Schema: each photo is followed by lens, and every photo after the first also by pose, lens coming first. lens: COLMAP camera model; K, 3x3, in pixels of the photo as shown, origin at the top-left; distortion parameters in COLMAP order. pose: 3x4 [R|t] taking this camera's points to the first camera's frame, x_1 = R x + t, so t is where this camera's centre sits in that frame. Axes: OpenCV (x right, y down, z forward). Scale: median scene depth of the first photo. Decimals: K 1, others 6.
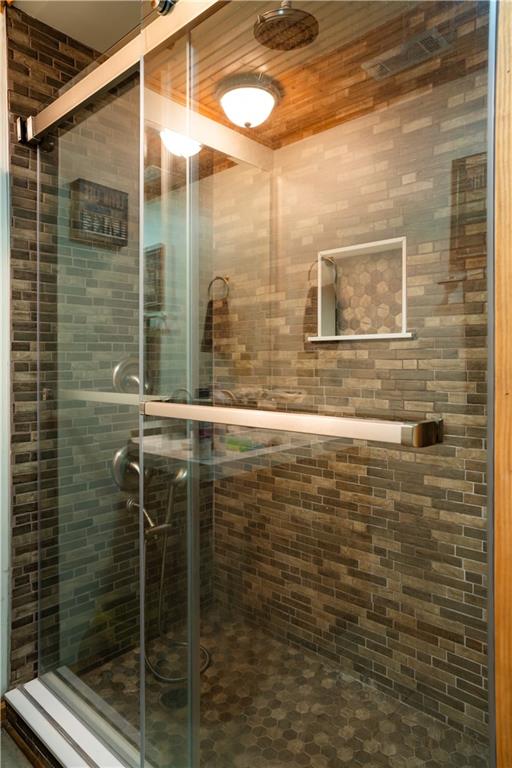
lens RADIAL K [[448.9, 0, 256.0], [0, 448.9, 384.0], [0, 0, 1]] dist [-0.018175, 0.035258]
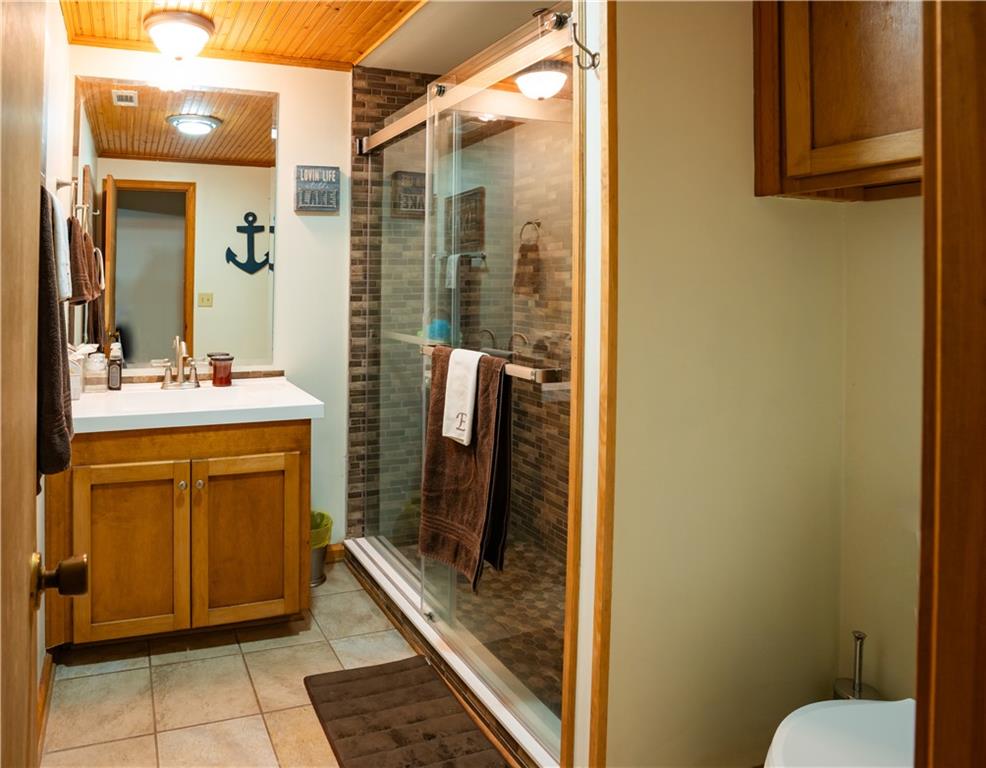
lens RADIAL K [[877.3, 0, 493.0], [0, 877.3, 384.0], [0, 0, 1]] dist [-0.003124, -0.000602]
pose [[0.936482, 0.078948, -0.341713, 0.778977], [-0.036959, 0.991124, 0.127697, -0.173306], [0.348762, -0.106956, 0.931088, -1.338362]]
